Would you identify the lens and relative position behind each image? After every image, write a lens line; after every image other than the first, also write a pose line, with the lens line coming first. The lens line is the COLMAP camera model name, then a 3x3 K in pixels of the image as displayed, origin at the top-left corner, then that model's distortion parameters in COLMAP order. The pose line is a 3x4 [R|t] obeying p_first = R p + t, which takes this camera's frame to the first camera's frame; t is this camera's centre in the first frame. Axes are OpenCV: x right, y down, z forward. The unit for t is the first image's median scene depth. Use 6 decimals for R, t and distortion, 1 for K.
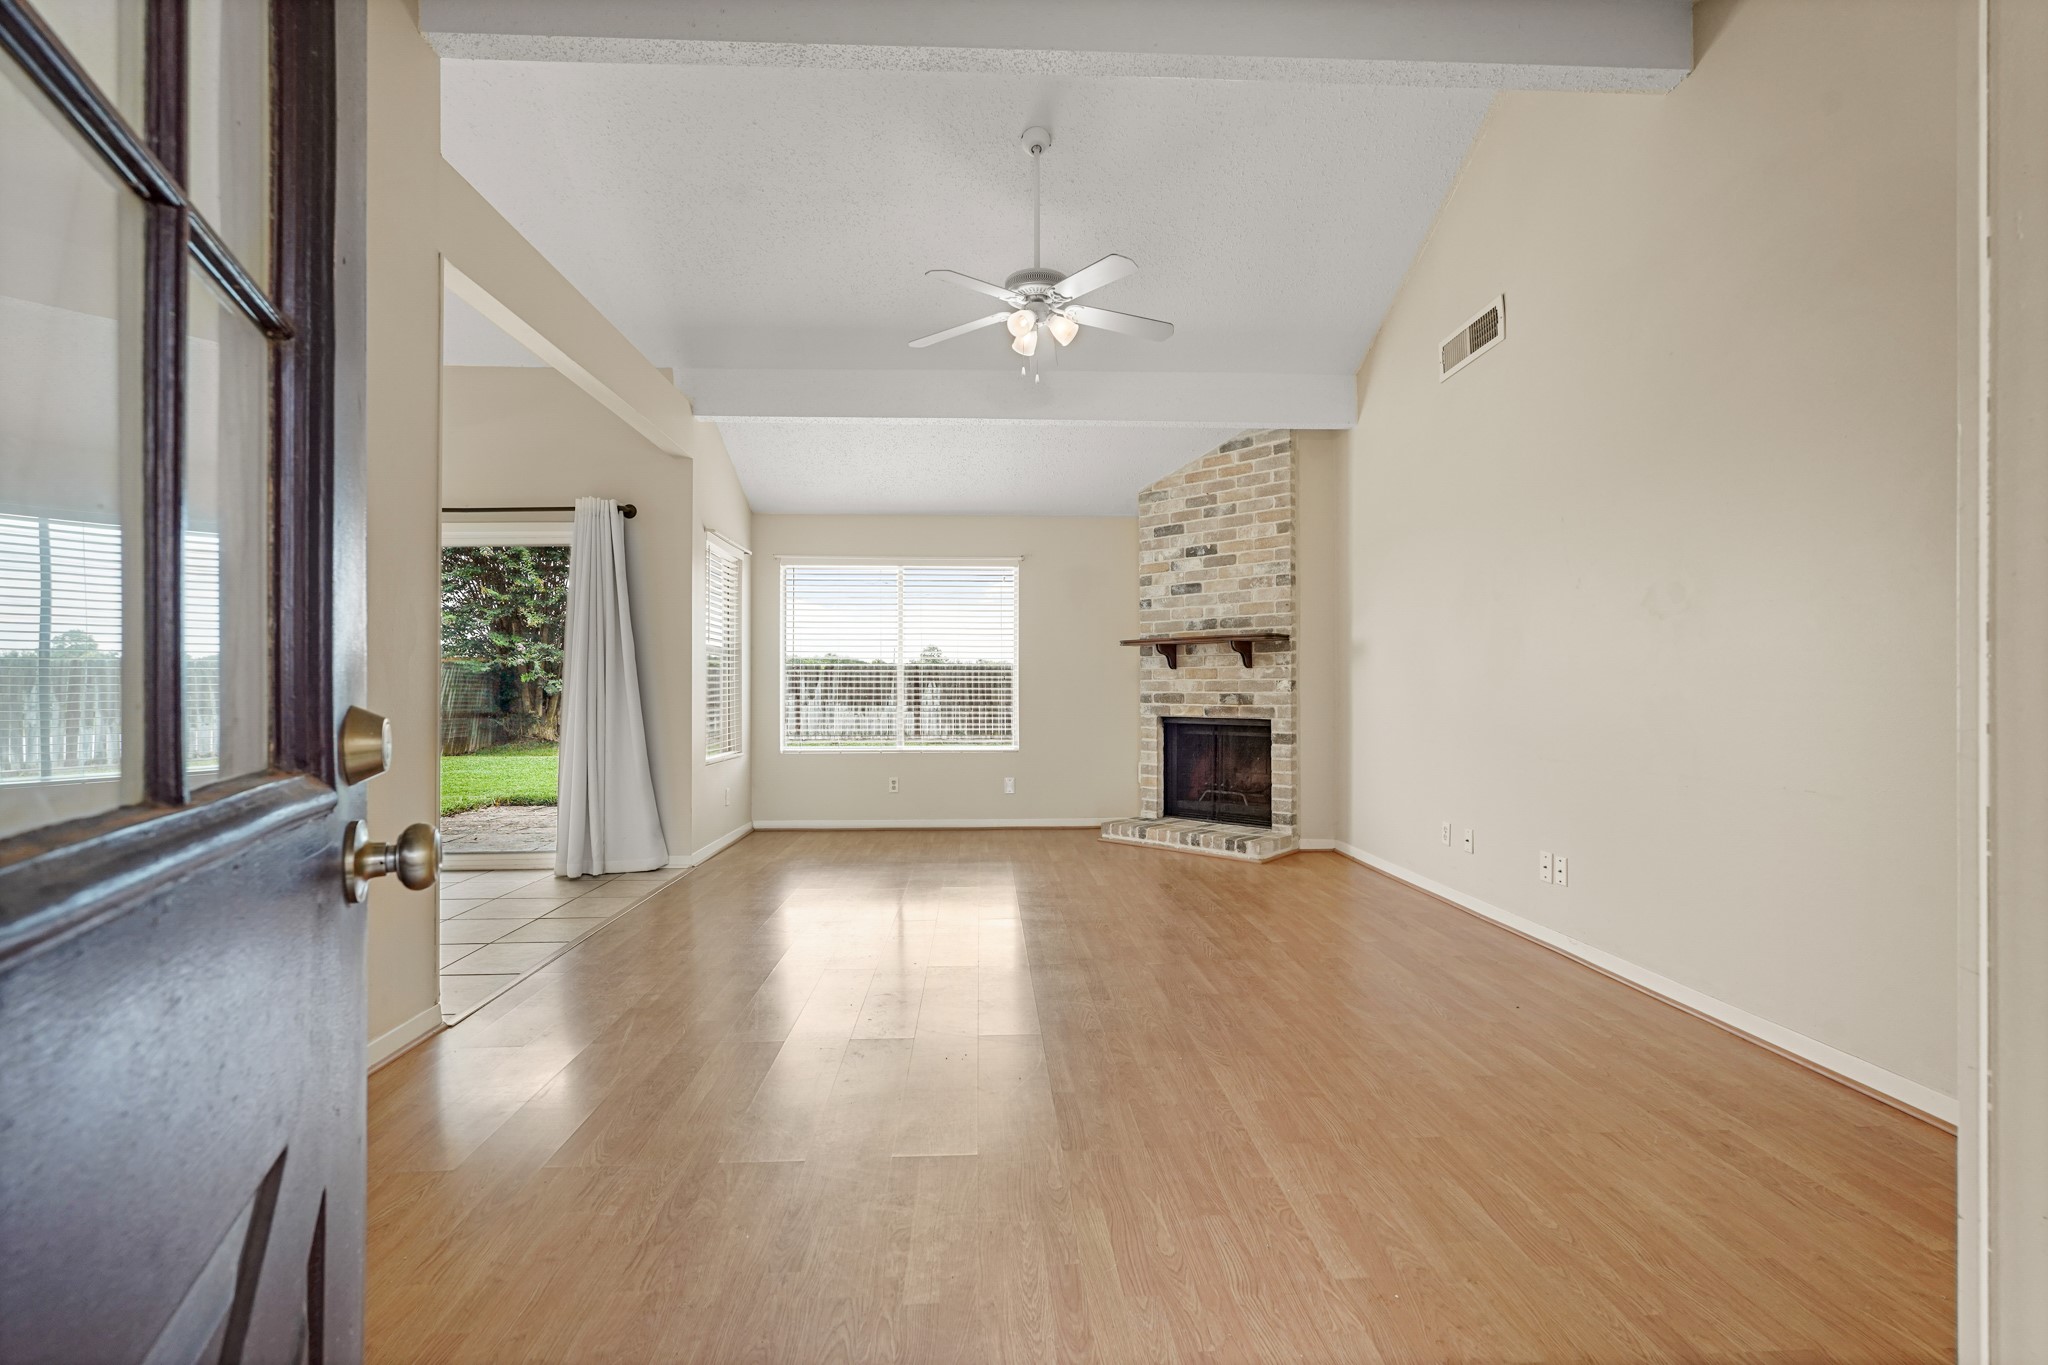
lens RADIAL K [[899.6, 0, 1023.4], [0, 899.6, 681.5], [0, 0, 1]] dist [-0.020045, 0.008057]
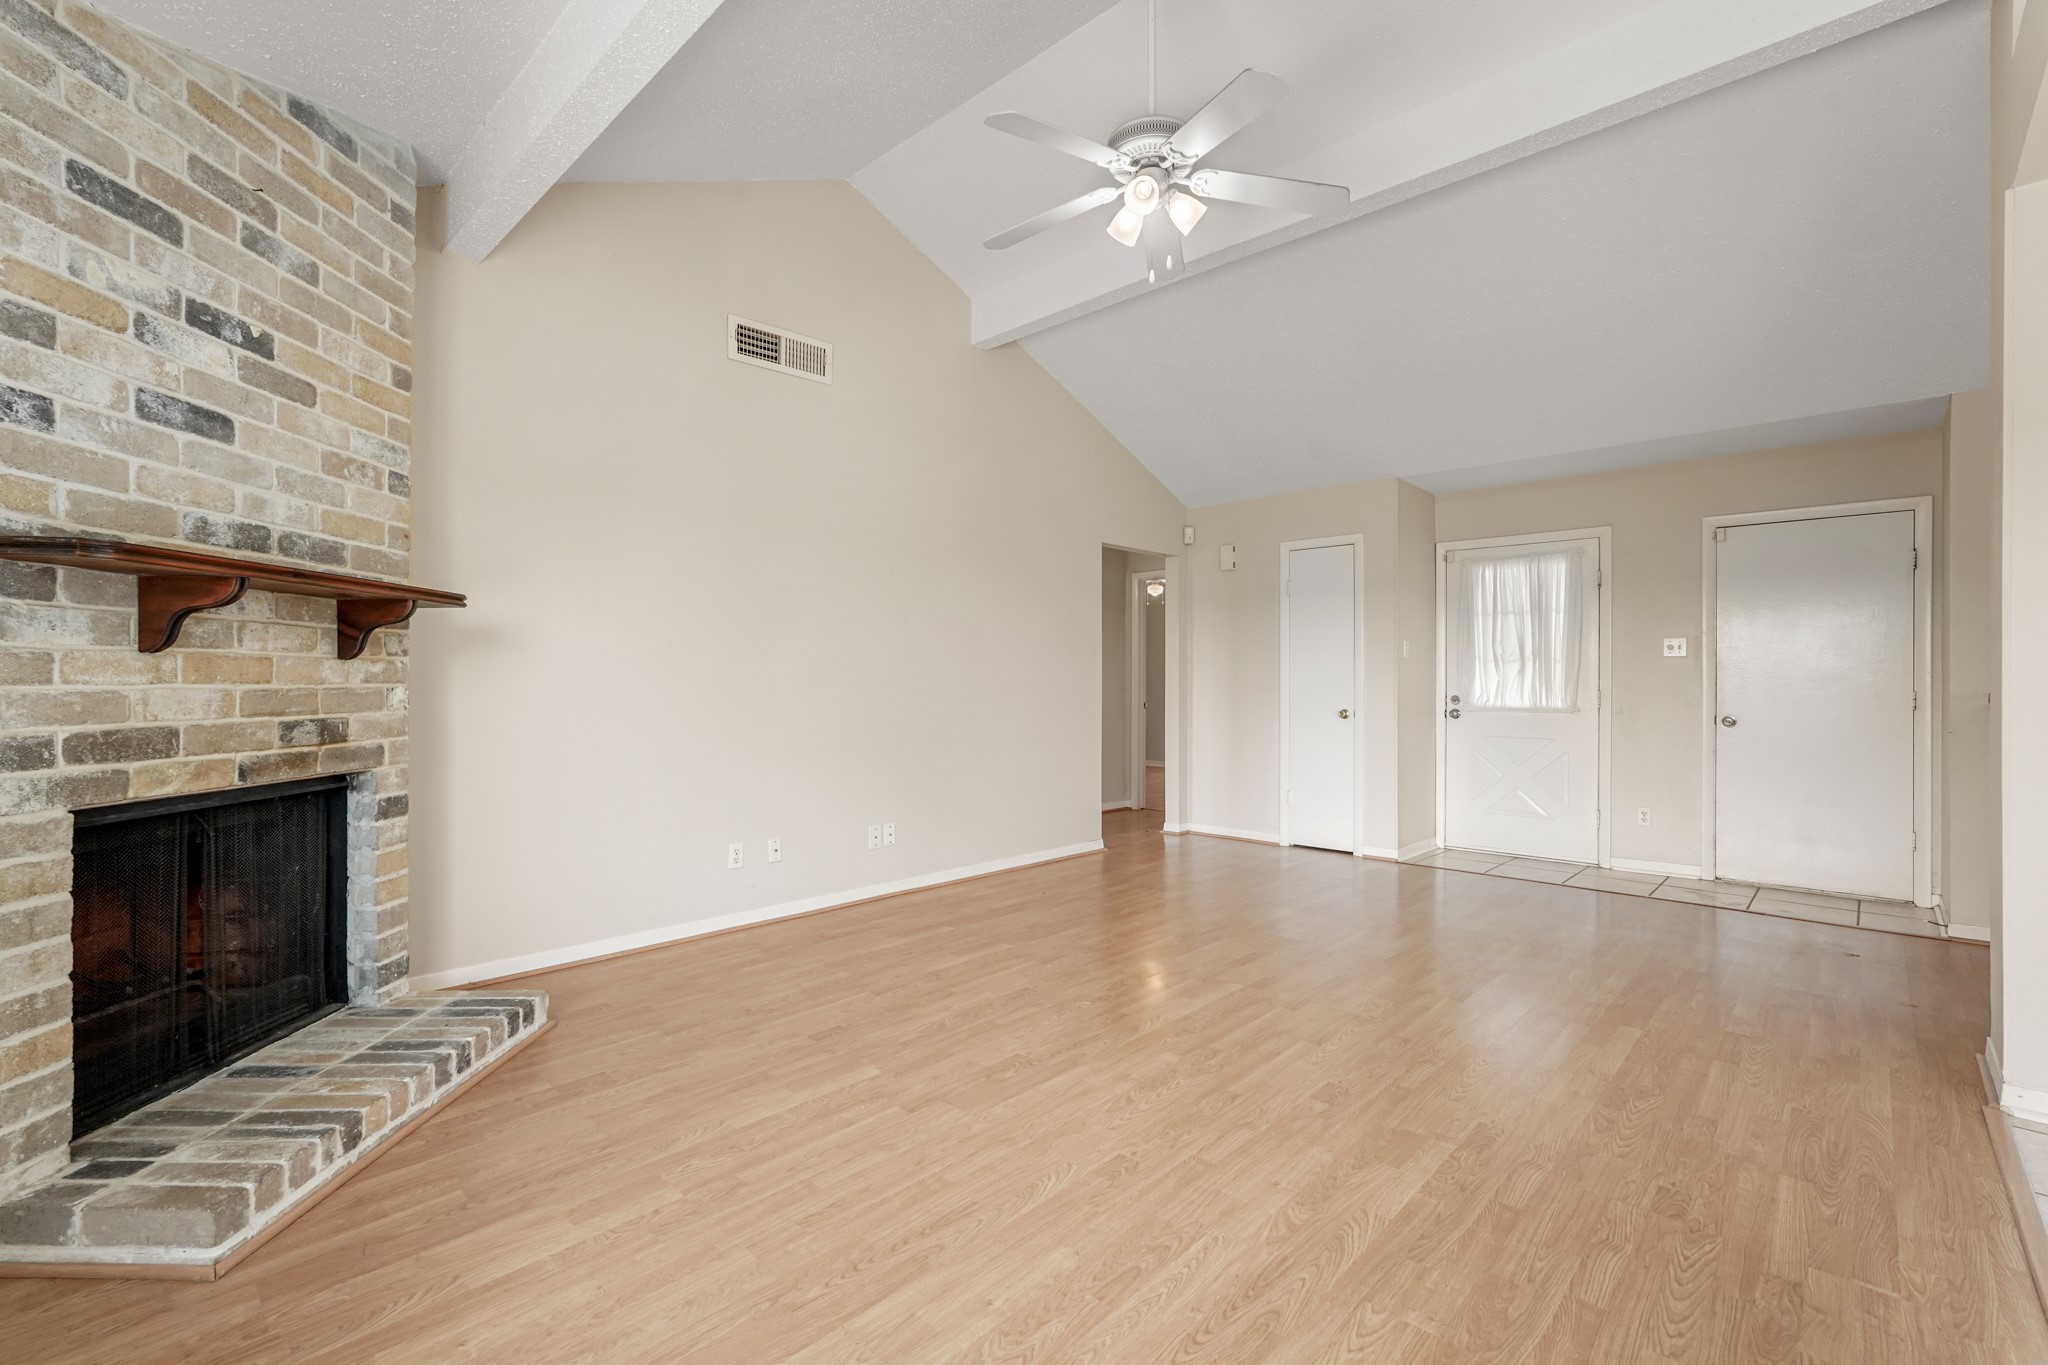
lens RADIAL K [[899.6, 0, 1020.6], [0, 899.6, 682.4], [0, 0, 1]] dist [-0.020045, 0.008057]
pose [[-0.686950, 0.000395, 0.726705, -0.293279], [-0.004923, 0.999974, -0.005197, -0.003170], [-0.726688, -0.007147, -0.686930, 1.057333]]
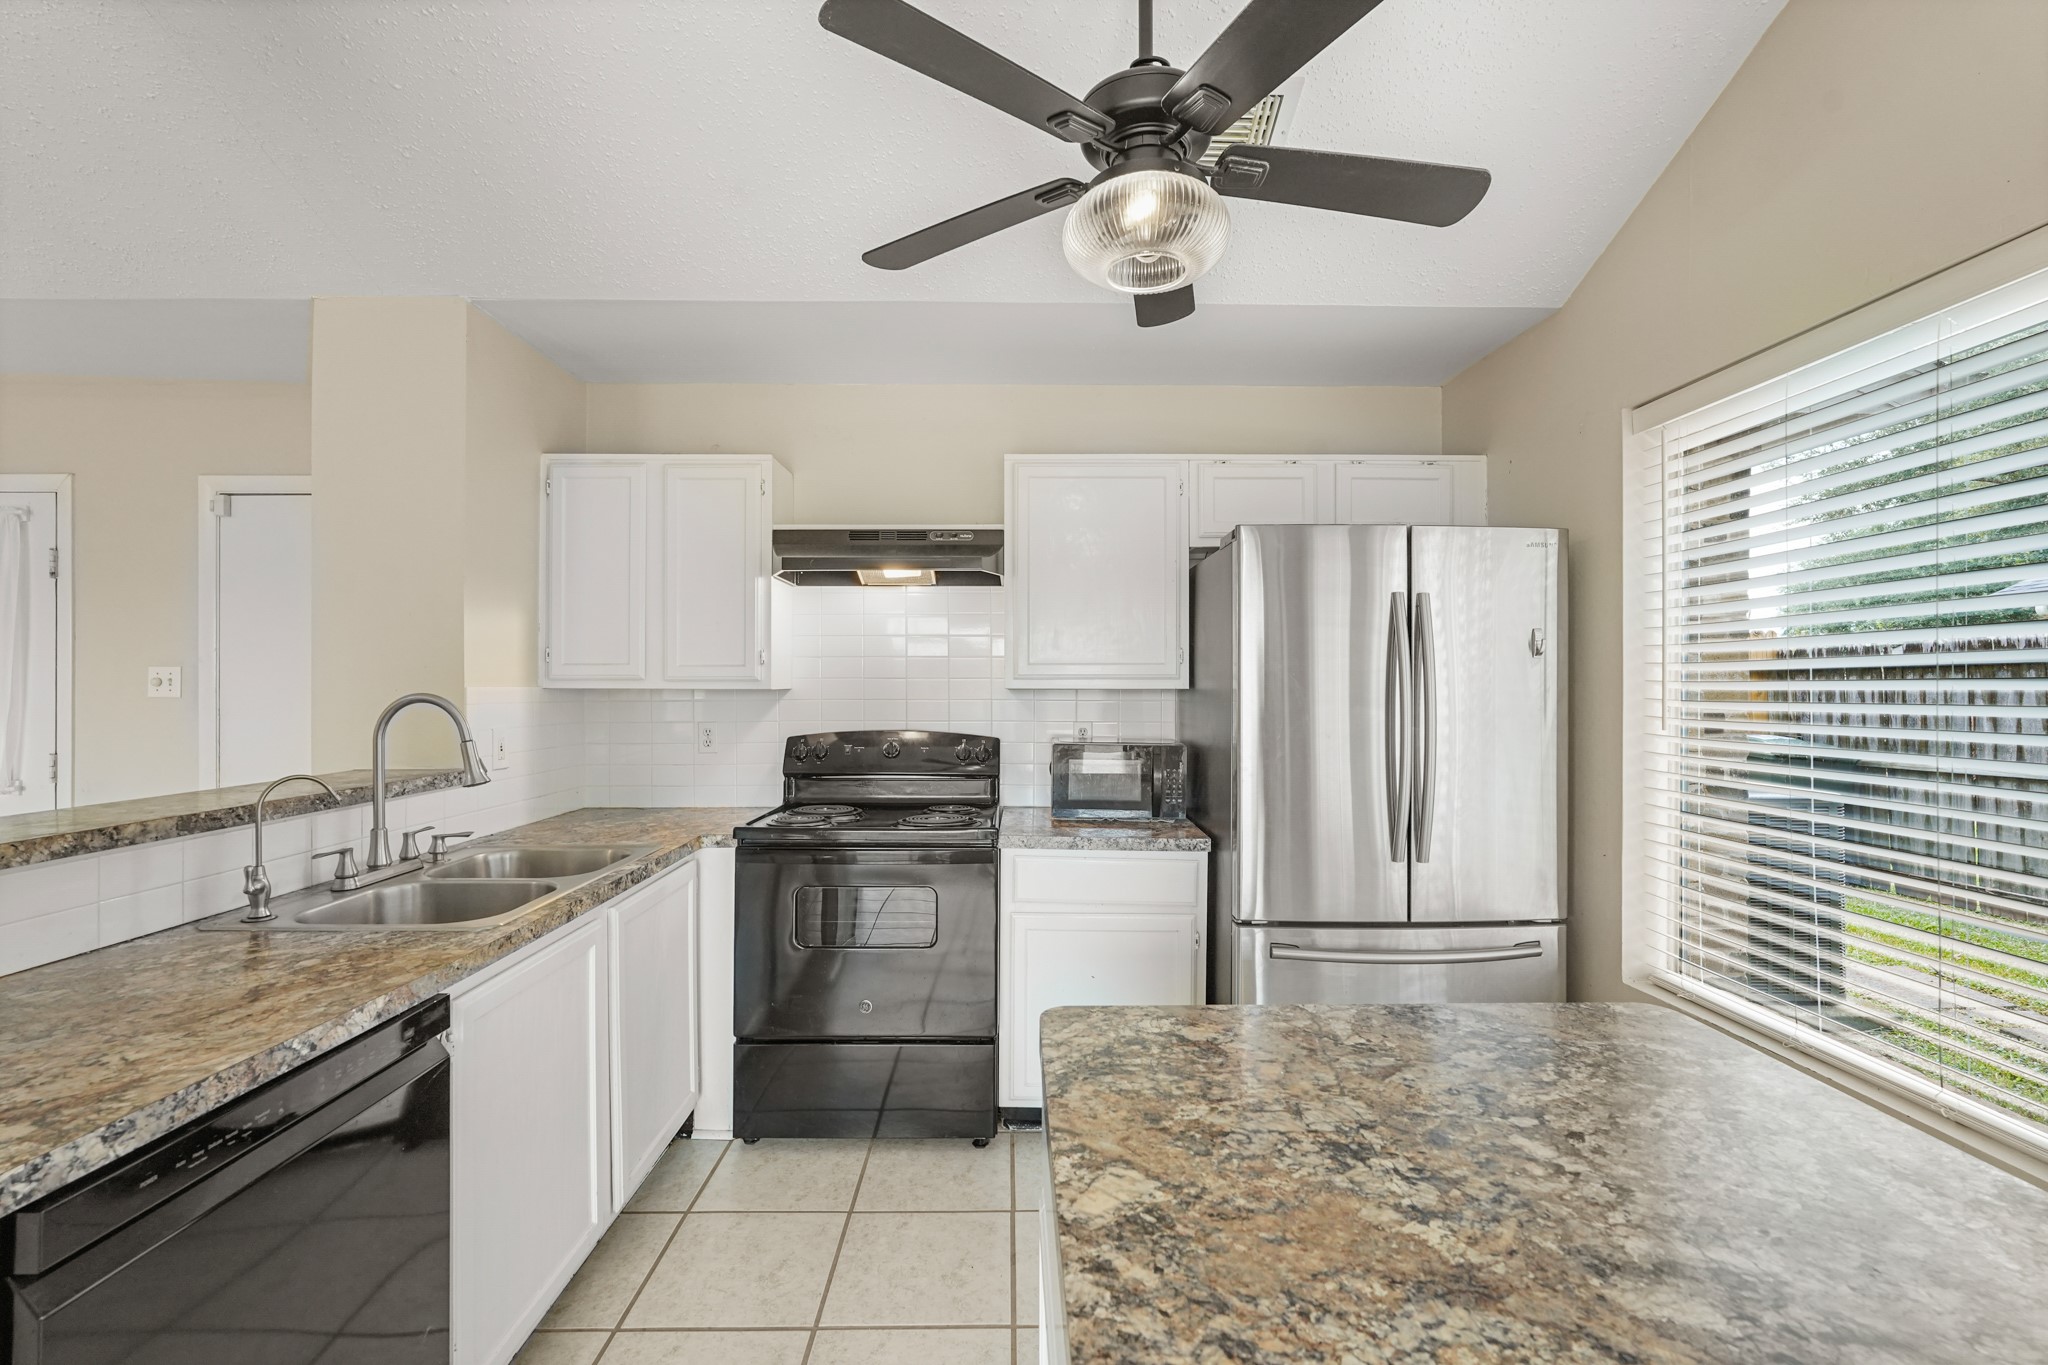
lens RADIAL K [[899.6, 0, 1025.0], [0, 899.6, 683.8], [0, 0, 1]] dist [-0.020045, 0.008057]
pose [[-0.999413, 0.005780, 0.033776, -0.639408], [0.005497, 0.999949, -0.008455, -0.036888], [-0.033823, -0.008264, -0.999394, 0.508934]]
